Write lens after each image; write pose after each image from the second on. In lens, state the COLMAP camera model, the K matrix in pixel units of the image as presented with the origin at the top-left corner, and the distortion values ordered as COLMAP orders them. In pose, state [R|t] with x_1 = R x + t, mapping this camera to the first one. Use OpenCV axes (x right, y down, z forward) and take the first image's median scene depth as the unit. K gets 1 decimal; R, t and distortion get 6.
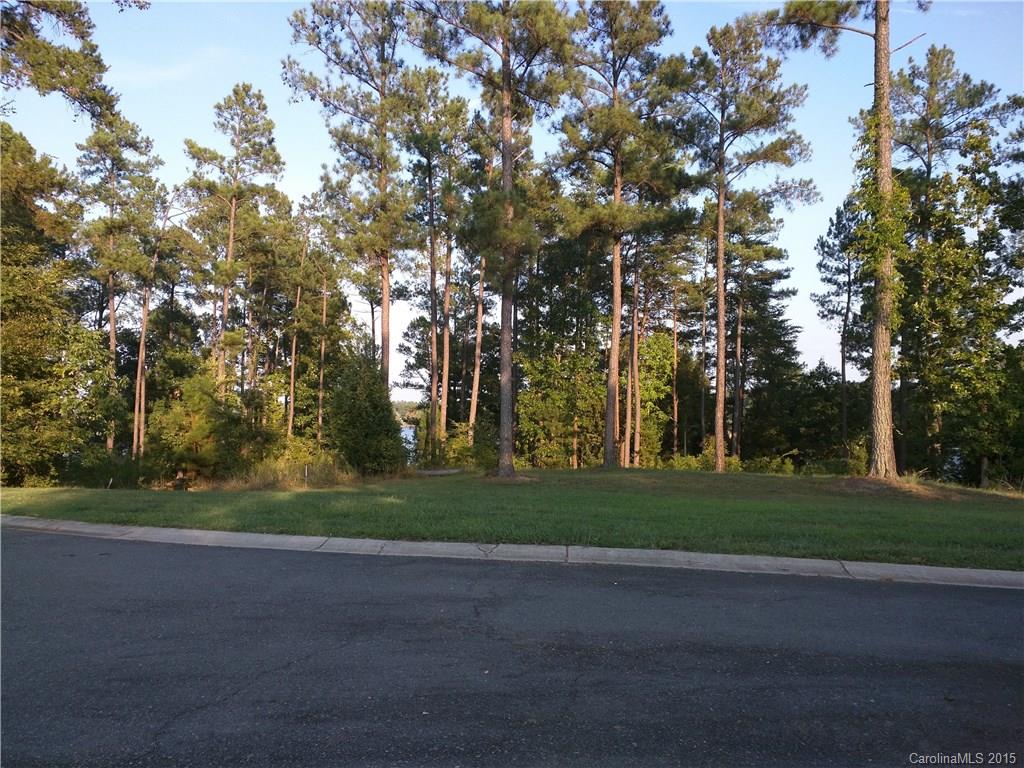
lens RADIAL K [[849.6, 0, 464.7], [0, 849.6, 417.0], [0, 0, 1]] dist [0.039741, -0.046120]
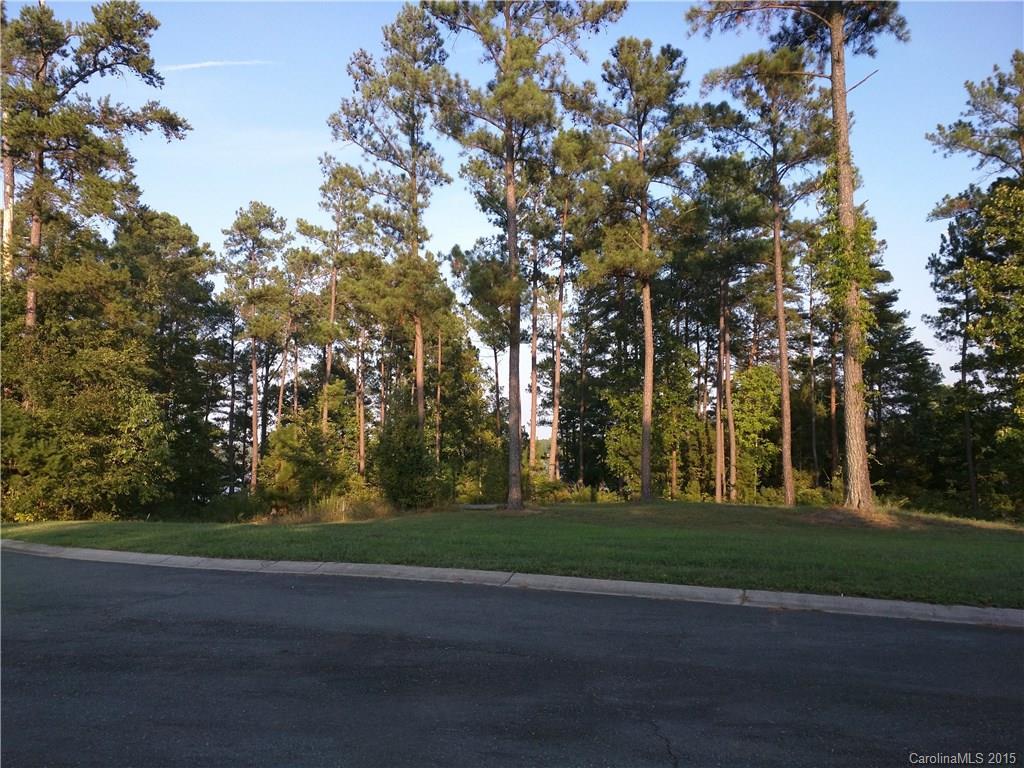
lens RADIAL K [[849.6, 0, 464.7], [0, 849.6, 417.0], [0, 0, 1]] dist [0.039741, -0.046120]
pose [[0.969321, -0.034859, -0.243316, 0.138586], [0.024605, 0.998681, -0.045057, -0.000758], [0.244565, 0.037688, 0.968900, -0.042734]]
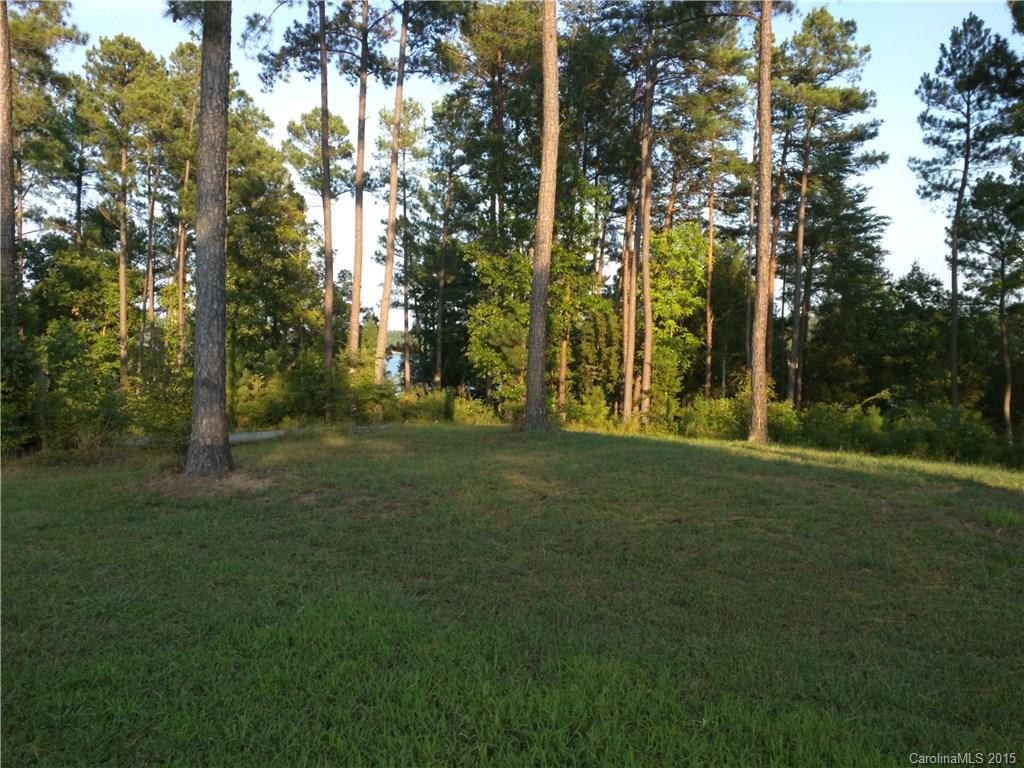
lens RADIAL K [[808.5, 0, 512.0], [0, 808.5, 384.0], [0, 0, 1]] dist [0.028423, 0.001915]
pose [[0.999189, 0.001368, -0.040248, 0.115276], [0.000551, 0.998865, 0.047619, 0.003665], [0.040268, -0.047603, 0.998054, 0.329099]]
